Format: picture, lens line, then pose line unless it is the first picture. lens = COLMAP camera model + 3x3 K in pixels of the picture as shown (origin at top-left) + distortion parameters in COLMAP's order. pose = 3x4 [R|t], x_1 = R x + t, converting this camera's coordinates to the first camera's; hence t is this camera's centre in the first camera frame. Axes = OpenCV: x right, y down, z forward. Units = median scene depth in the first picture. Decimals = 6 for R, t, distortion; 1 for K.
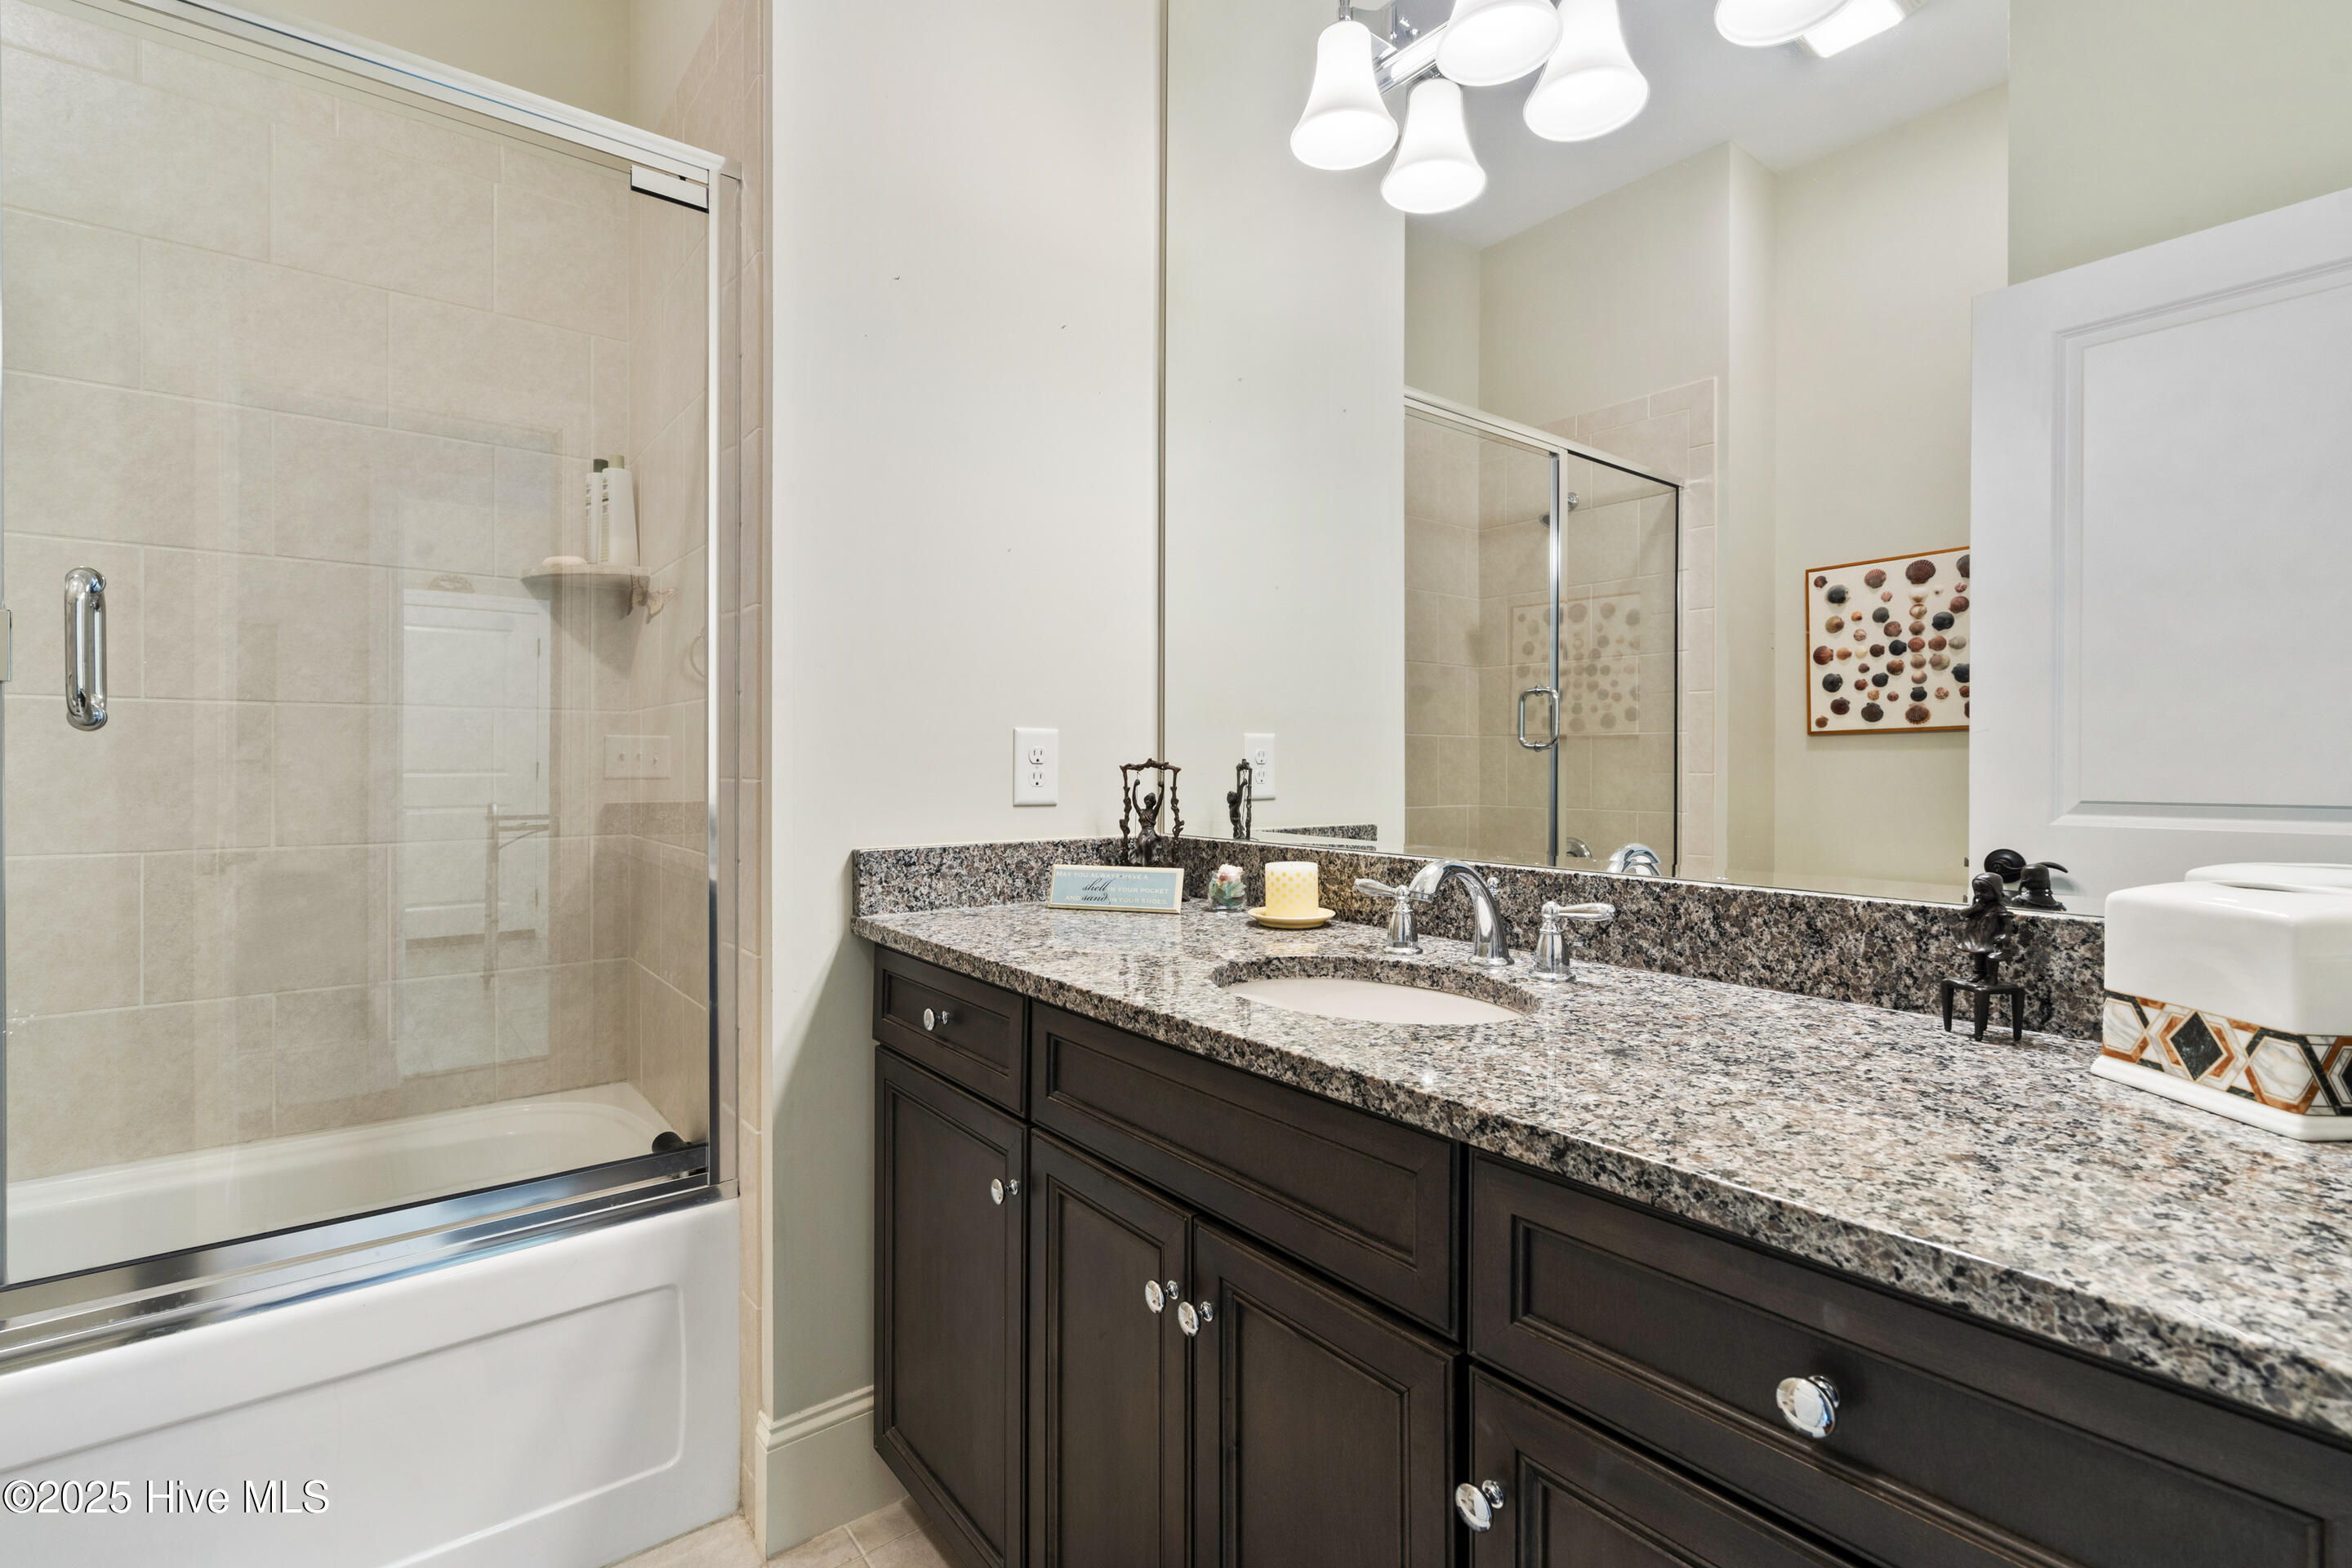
lens RADIAL K [[1071.7, 0, 1168.8], [0, 1071.7, 774.4], [0, 0, 1]] dist [0.000903, 0.000956]
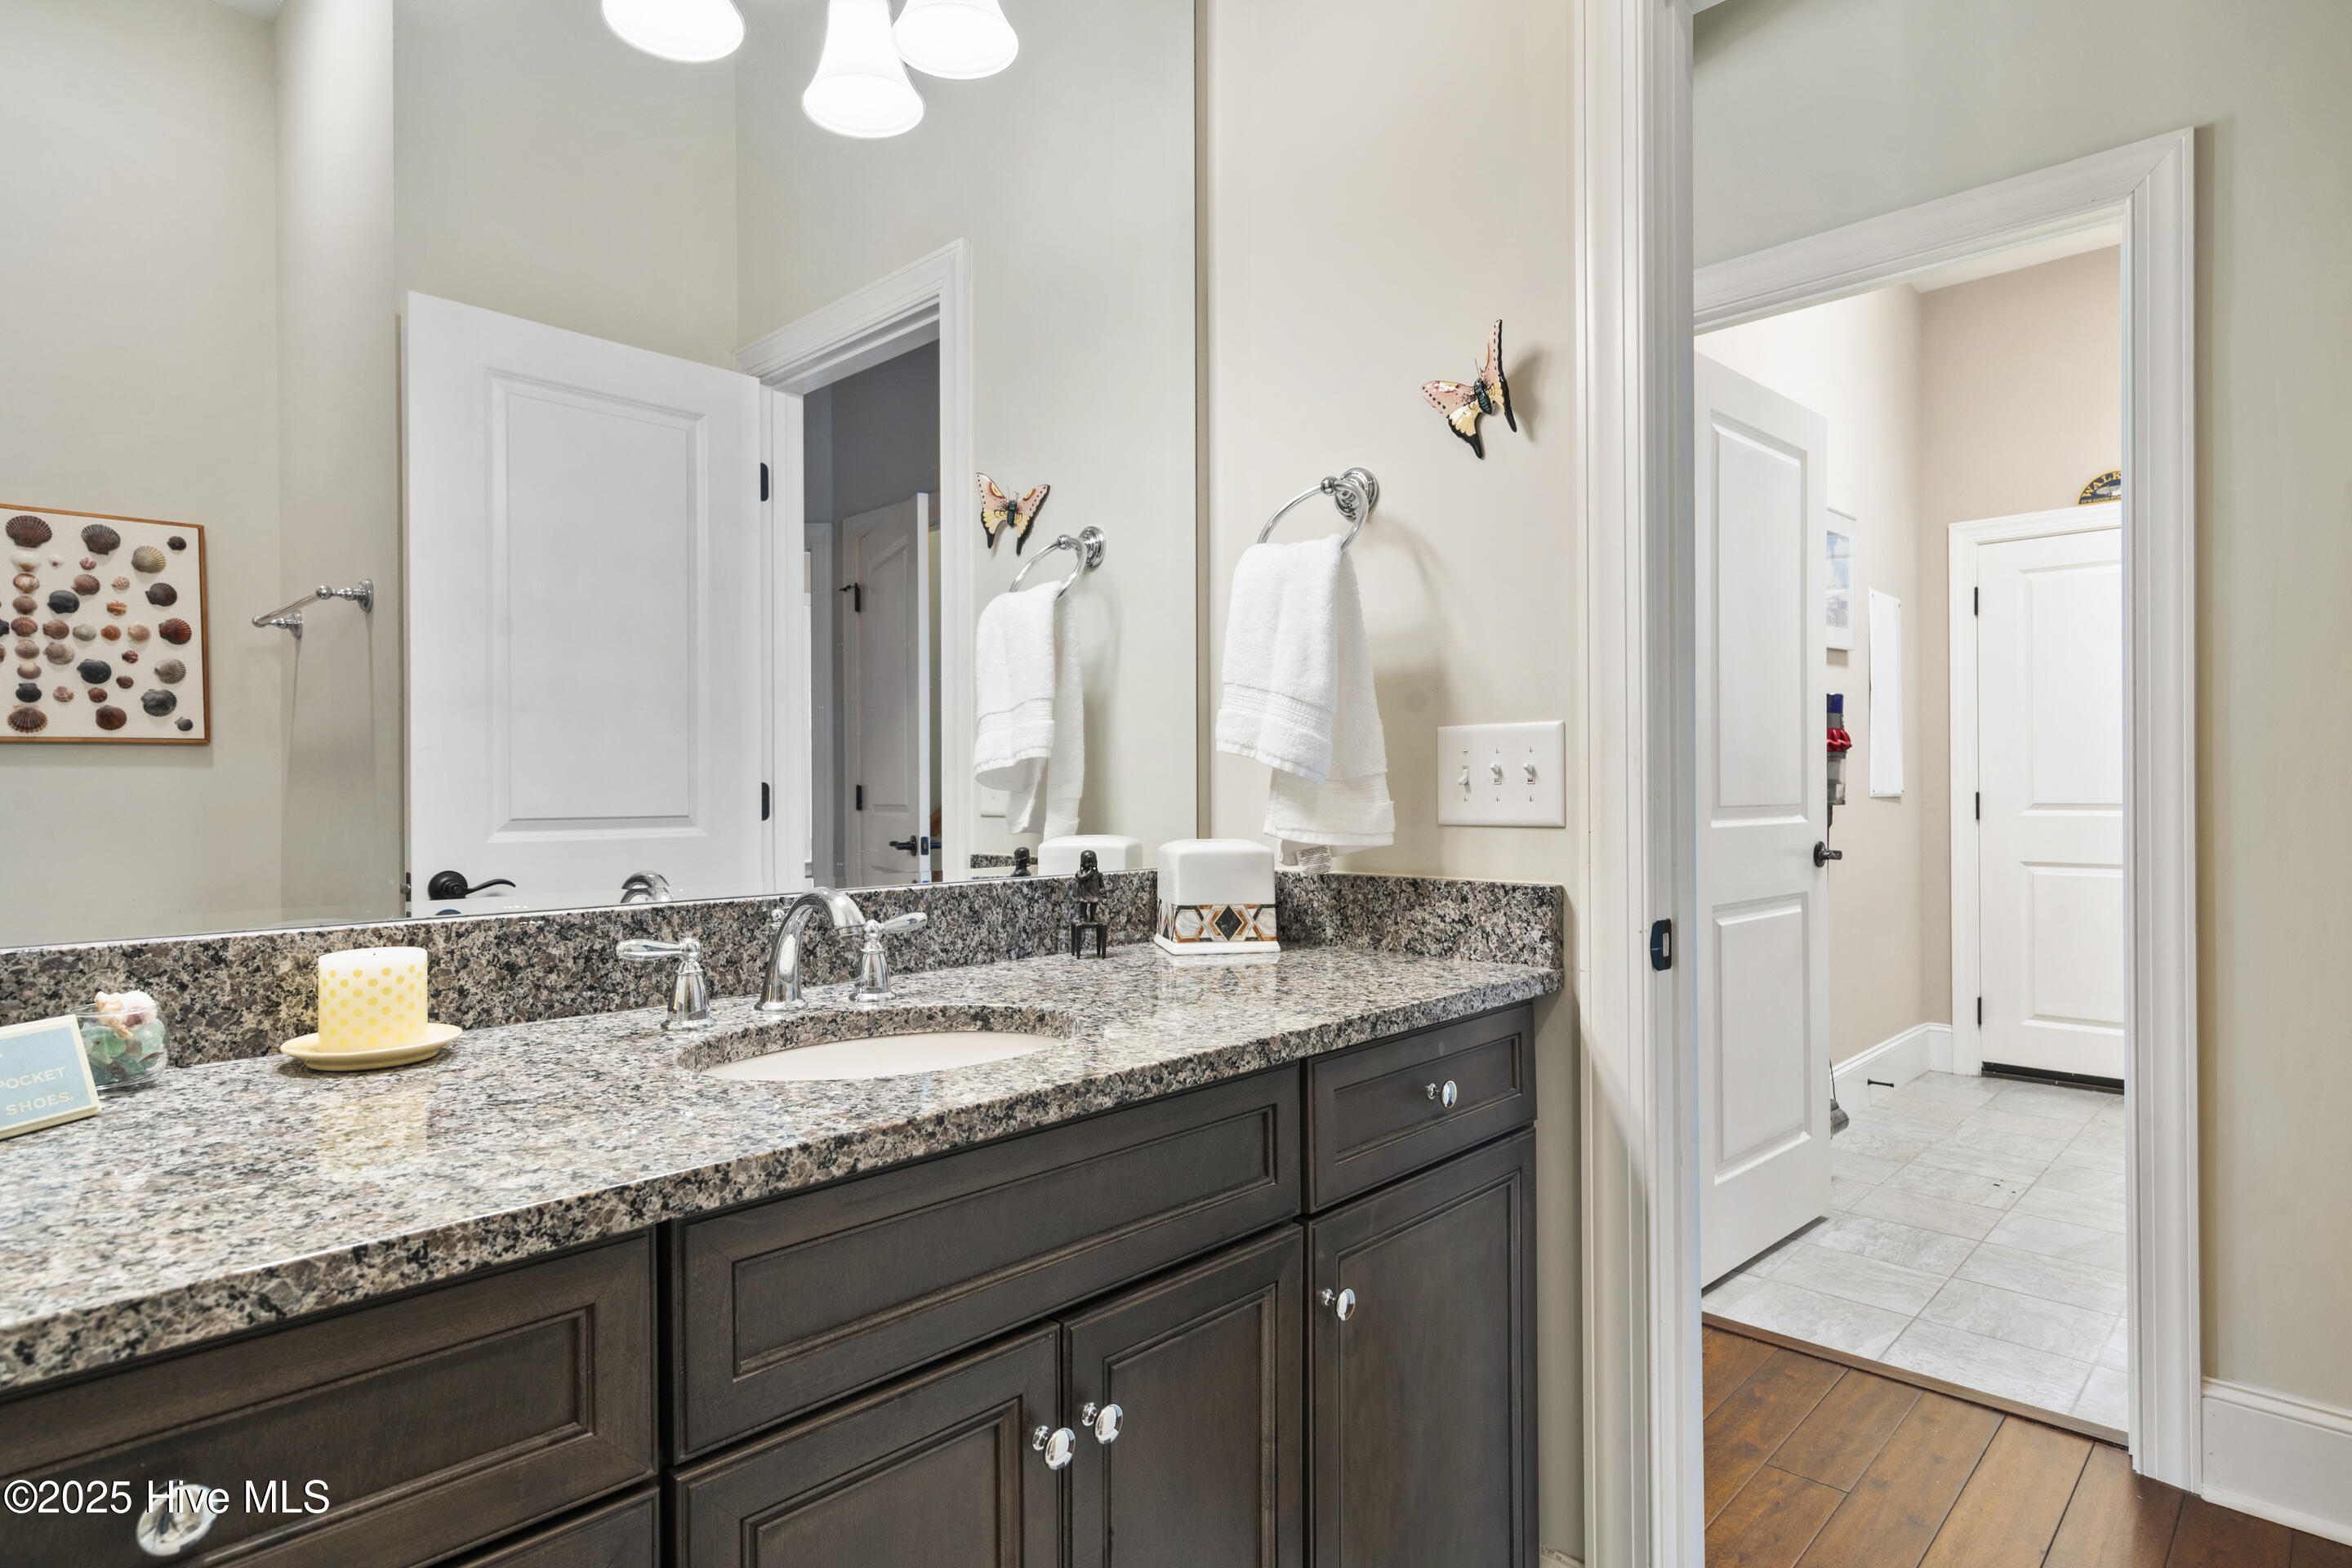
lens RADIAL K [[1282.0, 0, 1166.9], [0, 1282.0, 784.2], [0, 0, 1]] dist [0.000929, 0.000773]
pose [[-0.156418, 0.002231, 0.987688, -0.898560], [0.013231, 0.999912, -0.000163, -0.000111], [-0.987602, 0.013043, -0.156433, 0.996946]]
